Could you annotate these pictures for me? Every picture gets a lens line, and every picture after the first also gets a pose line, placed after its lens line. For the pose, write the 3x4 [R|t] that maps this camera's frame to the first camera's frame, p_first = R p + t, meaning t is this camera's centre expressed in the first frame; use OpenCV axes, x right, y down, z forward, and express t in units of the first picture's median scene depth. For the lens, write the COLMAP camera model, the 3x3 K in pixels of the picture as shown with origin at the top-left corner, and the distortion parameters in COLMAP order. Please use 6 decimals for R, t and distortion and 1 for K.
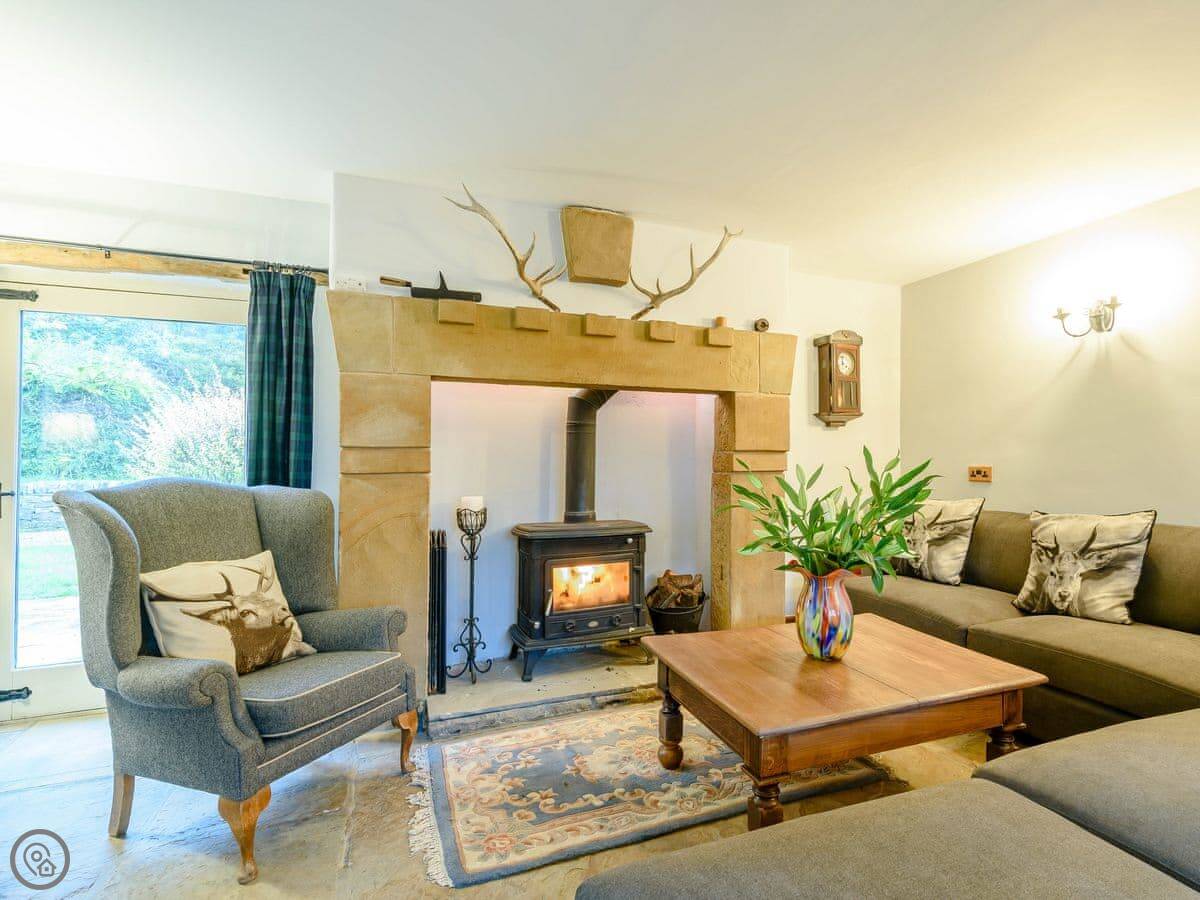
lens RADIAL K [[595.6, 0, 658.7], [0, 595.6, 454.1], [0, 0, 1]] dist [0.030006, -0.023848]
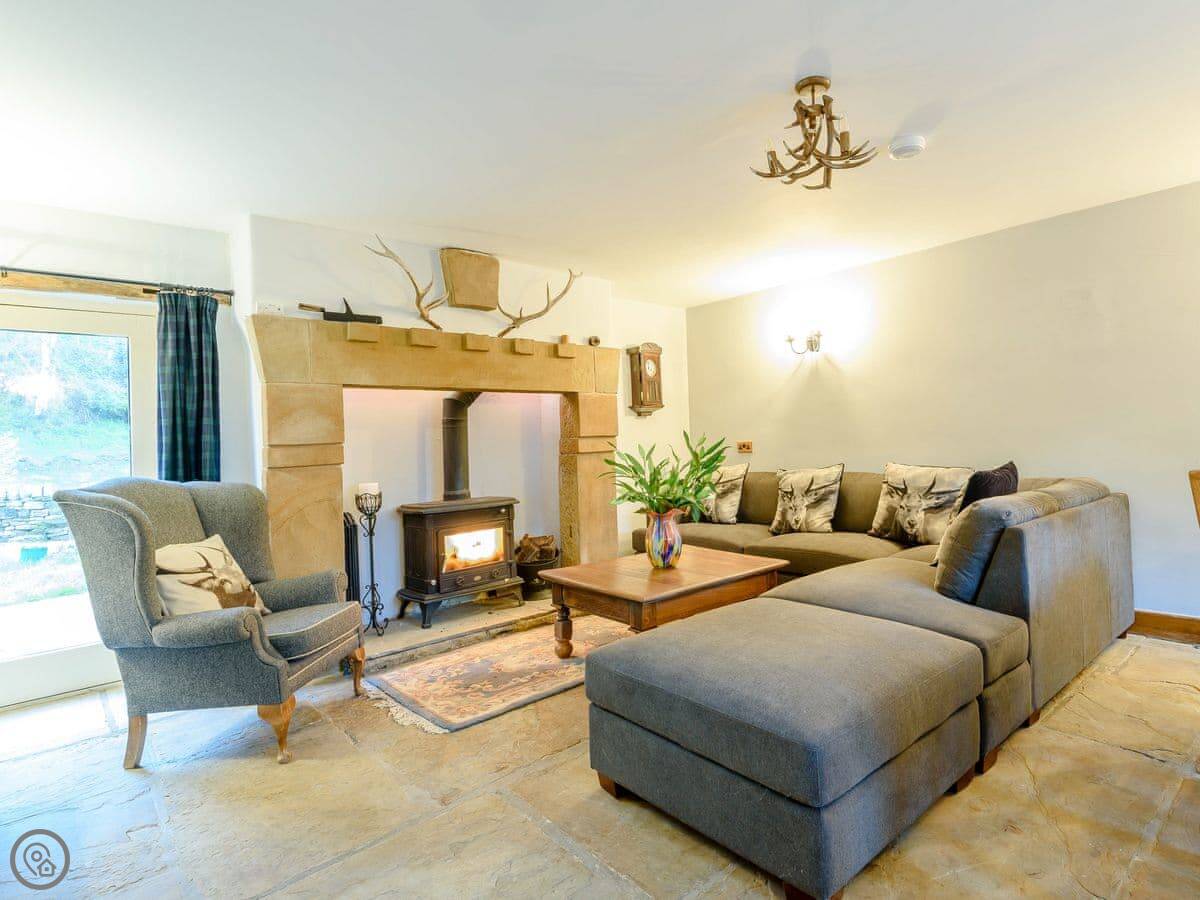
lens RADIAL K [[644.5, 0, 600.0], [0, 644.5, 450.0], [0, 0, 1]] dist [-0.003499, -0.002694]
pose [[0.956900, -0.041972, 0.287369, -0.259188], [0.038621, 0.999104, 0.017323, 0.000239], [-0.287839, -0.005478, 0.957663, -0.405720]]
